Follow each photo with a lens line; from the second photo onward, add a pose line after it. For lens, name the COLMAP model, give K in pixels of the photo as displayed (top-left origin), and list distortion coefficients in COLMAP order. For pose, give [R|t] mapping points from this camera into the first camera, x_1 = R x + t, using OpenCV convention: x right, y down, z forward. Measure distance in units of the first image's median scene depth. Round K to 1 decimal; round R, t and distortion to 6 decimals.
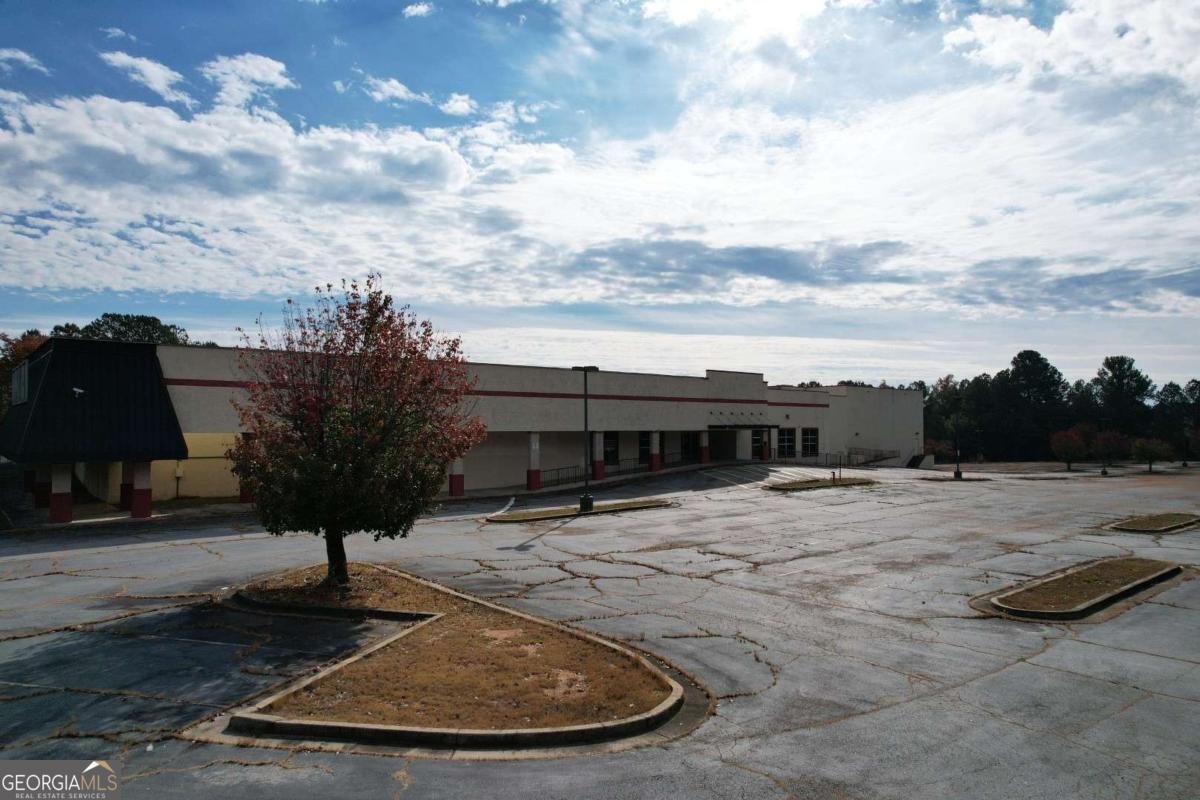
lens RADIAL K [[767.3, 0, 605.6], [0, 767.3, 405.4], [0, 0, 1]] dist [-0.074704, 0.066680]
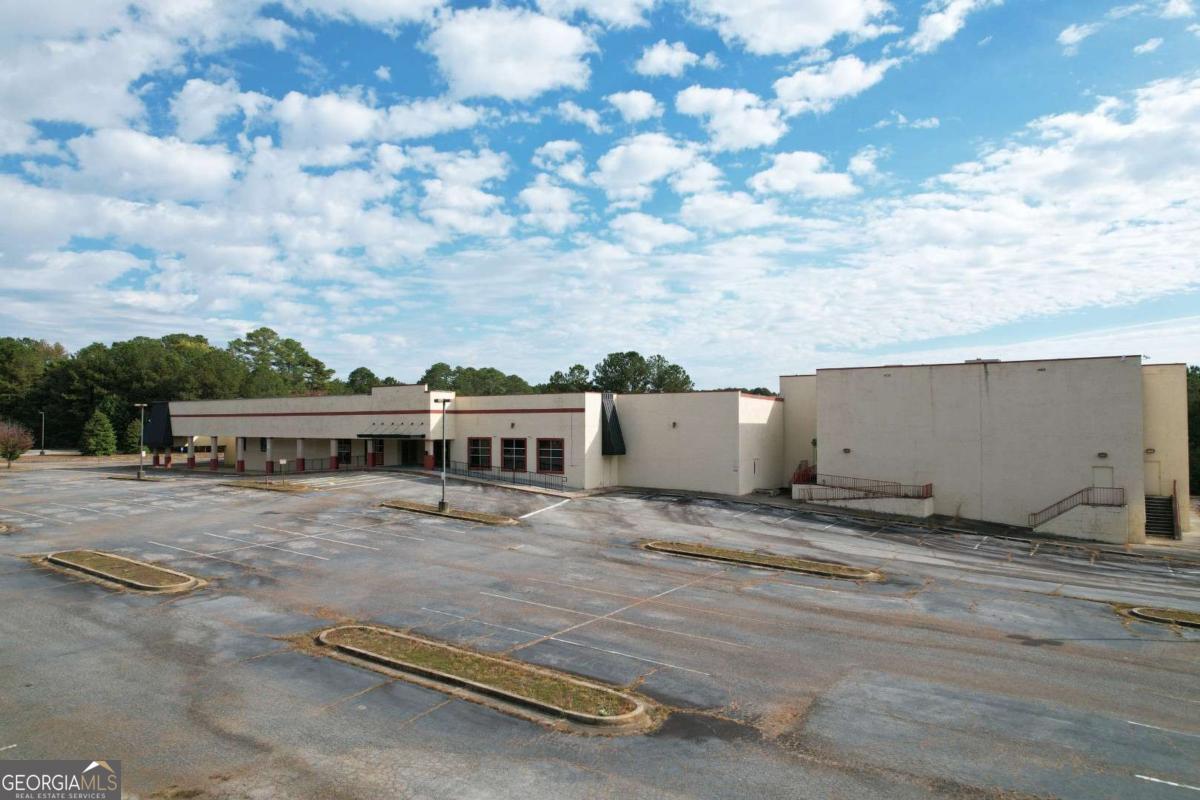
lens RADIAL K [[767.3, 0, 605.6], [0, 767.3, 405.4], [0, 0, 1]] dist [-0.074704, 0.066680]
pose [[0.226529, -0.036398, -0.973324, 1.216370], [0.023274, 0.999218, -0.031949, 0.025123], [0.973726, -0.015416, 0.227200, 0.995981]]
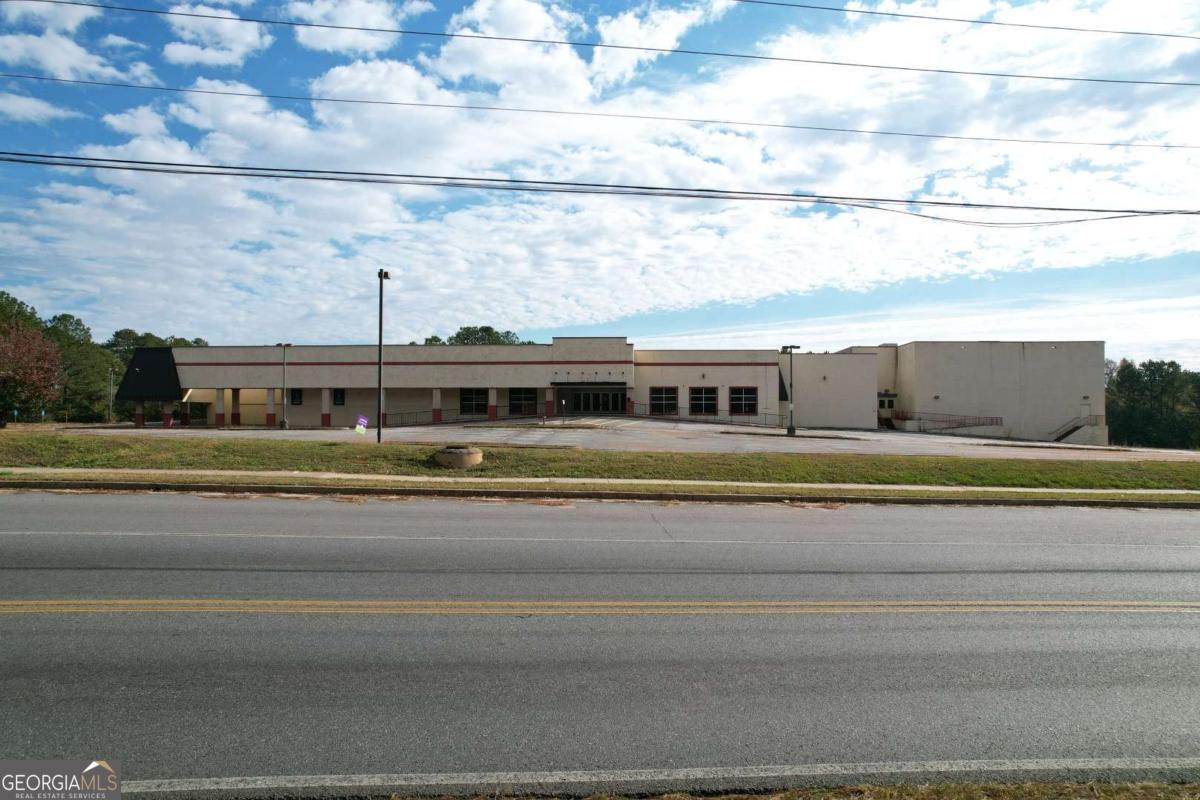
lens RADIAL K [[767.3, 0, 605.6], [0, 767.3, 405.4], [0, 0, 1]] dist [-0.074704, 0.066680]
pose [[0.697519, -0.008462, -0.716516, 0.977037], [0.017356, 0.999836, 0.005088, 0.051722], [0.716356, -0.015985, 0.697552, 0.198947]]
